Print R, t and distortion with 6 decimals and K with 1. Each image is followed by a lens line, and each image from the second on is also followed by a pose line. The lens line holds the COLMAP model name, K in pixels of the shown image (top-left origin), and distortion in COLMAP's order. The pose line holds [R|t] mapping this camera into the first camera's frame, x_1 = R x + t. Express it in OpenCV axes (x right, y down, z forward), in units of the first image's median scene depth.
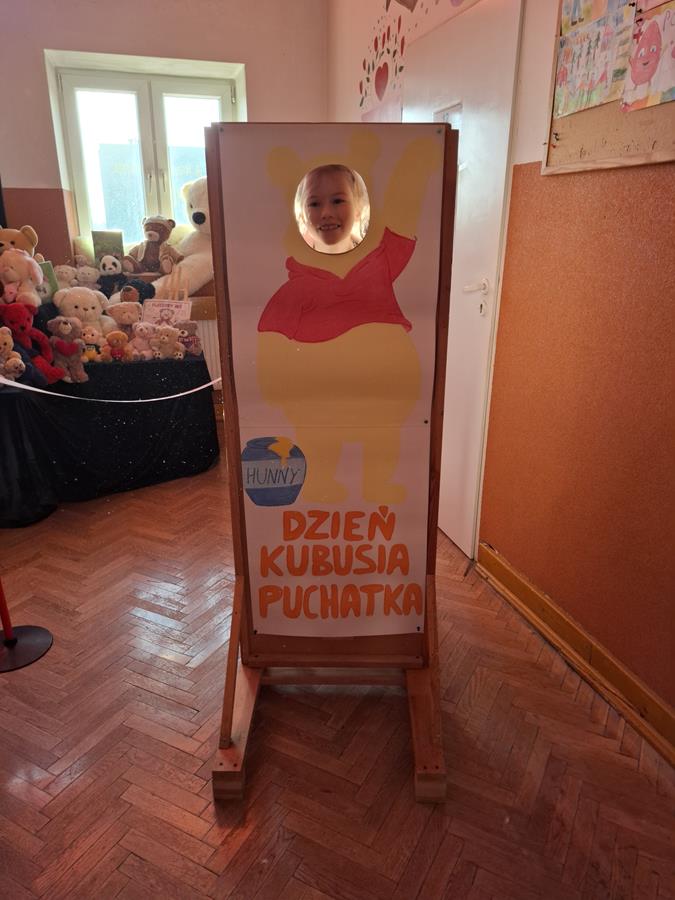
lens RADIAL K [[609.1, 0, 345.7], [0, 609.1, 444.7], [0, 0, 1]] dist [0.024220, -0.020448]
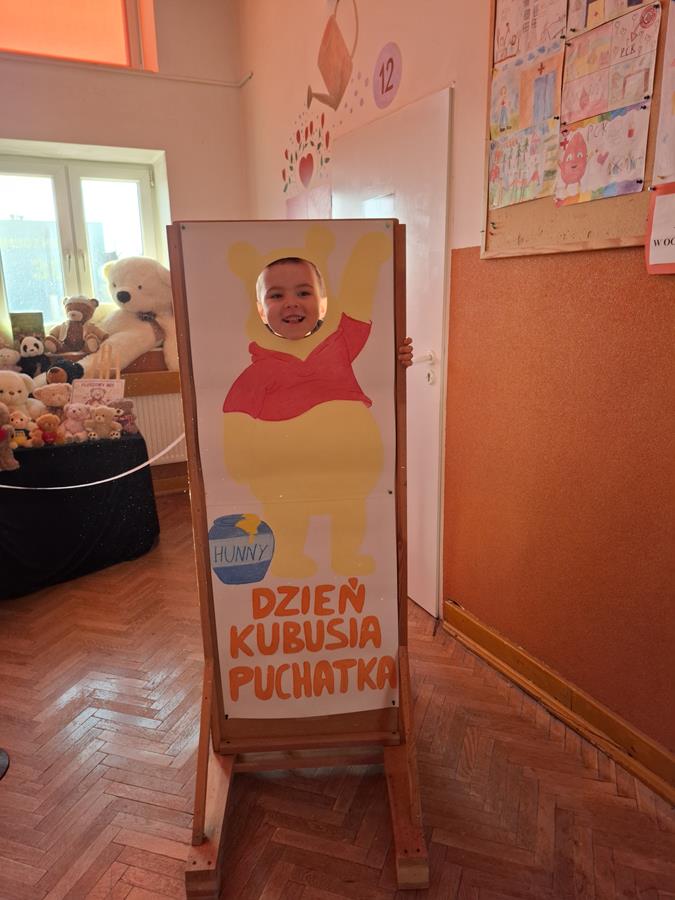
lens RADIAL K [[609.1, 0, 341.4], [0, 609.1, 447.3], [0, 0, 1]] dist [0.024220, -0.020448]
pose [[0.986743, -0.061258, 0.150285, -0.105277], [0.075506, 0.992983, -0.091009, -0.018324], [-0.143656, 0.101150, 0.984445, -0.012614]]
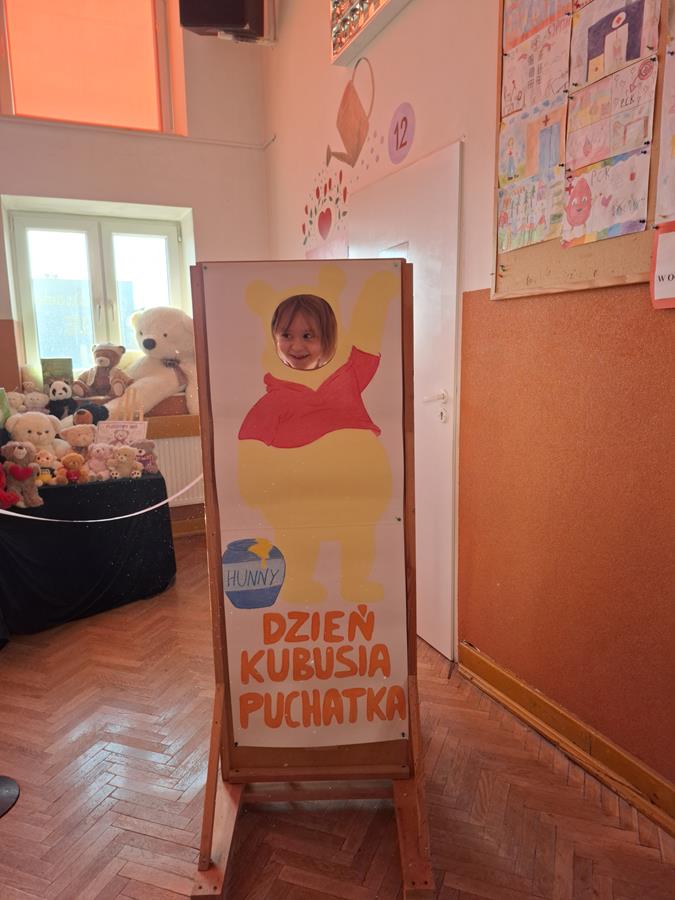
lens RADIAL K [[609.1, 0, 334.6], [0, 609.1, 451.8], [0, 0, 1]] dist [0.024220, -0.020448]
pose [[0.992740, -0.043271, 0.112223, -0.099628], [0.062240, 0.983222, -0.171469, 0.013320], [-0.102920, 0.177209, 0.978777, -0.027180]]
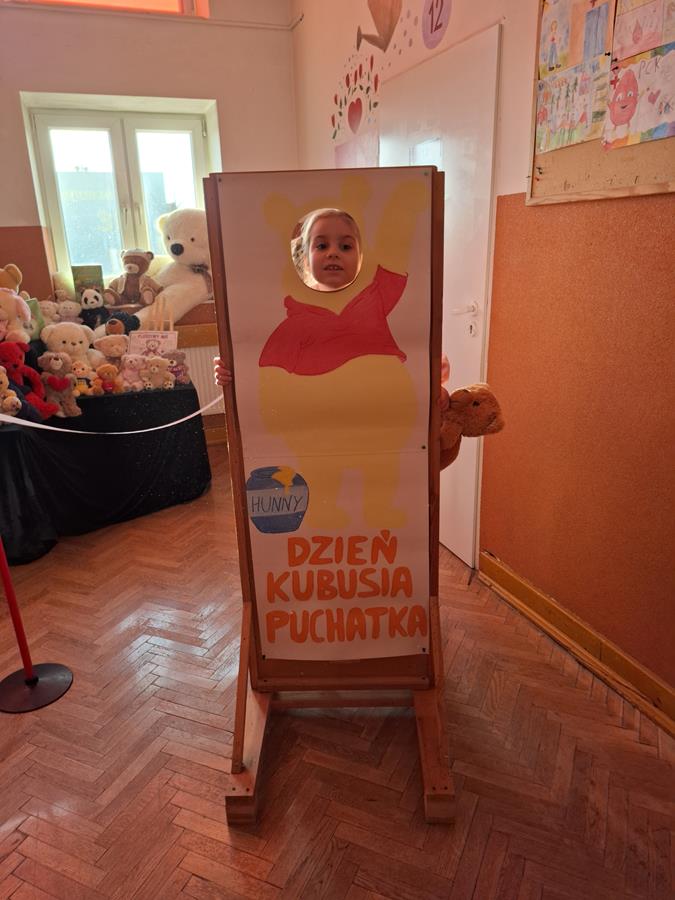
lens RADIAL K [[609.1, 0, 337.1], [0, 609.1, 442.7], [0, 0, 1]] dist [0.024220, -0.020448]
pose [[0.997437, -0.052107, 0.049030, -0.078481], [0.053507, 0.998183, -0.027692, -0.011312], [-0.047498, 0.030245, 0.998413, -0.040854]]
